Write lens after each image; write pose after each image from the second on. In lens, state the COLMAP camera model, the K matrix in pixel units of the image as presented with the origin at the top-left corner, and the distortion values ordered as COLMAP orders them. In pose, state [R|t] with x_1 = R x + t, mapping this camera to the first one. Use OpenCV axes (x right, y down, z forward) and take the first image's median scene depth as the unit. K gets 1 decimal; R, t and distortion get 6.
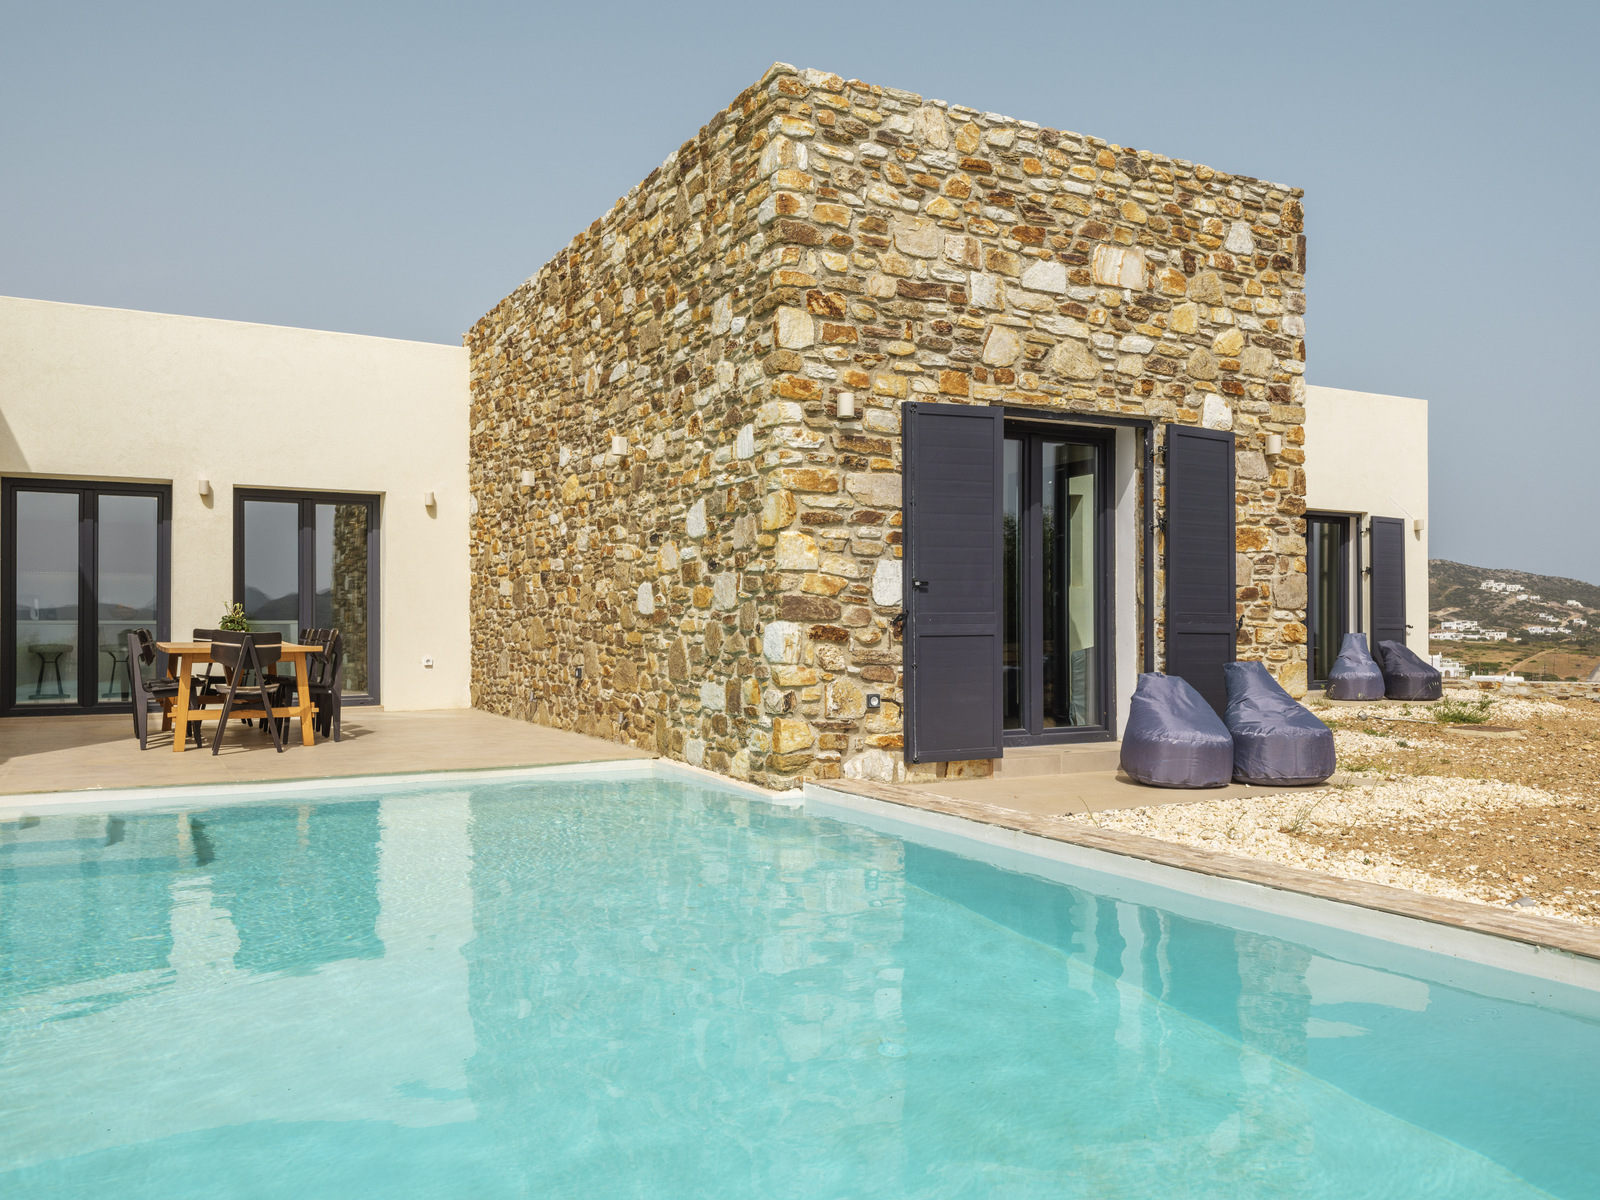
lens RADIAL K [[1224.3, 0, 807.2], [0, 1224.3, 618.2], [0, 0, 1]] dist [0.106619, -0.260744]
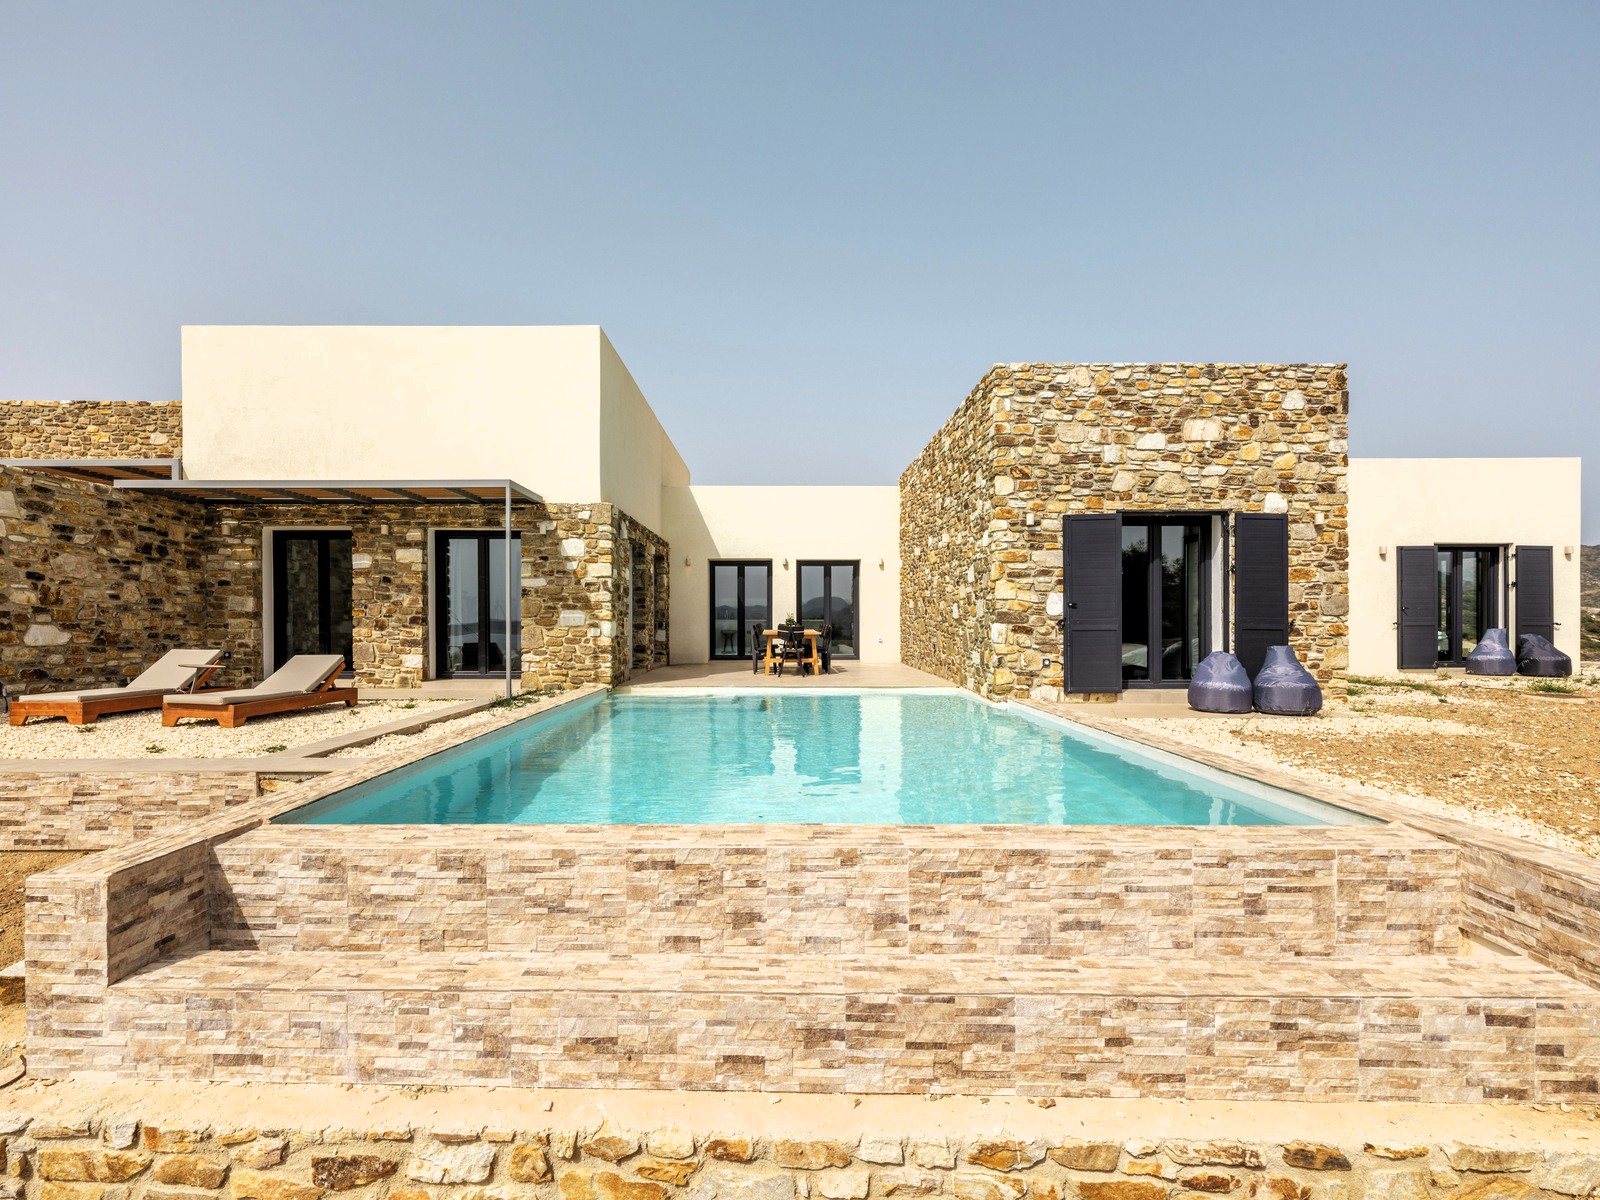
lens RADIAL K [[730.1, 0, 756.0], [0, 730.1, 629.4], [0, 0, 1]] dist [-0.028392, 0.009897]
pose [[0.858197, 0.006383, -0.513281, 0.230370], [0.004122, 0.999805, 0.019324, -0.011103], [0.513304, -0.018700, 0.858003, -0.259141]]
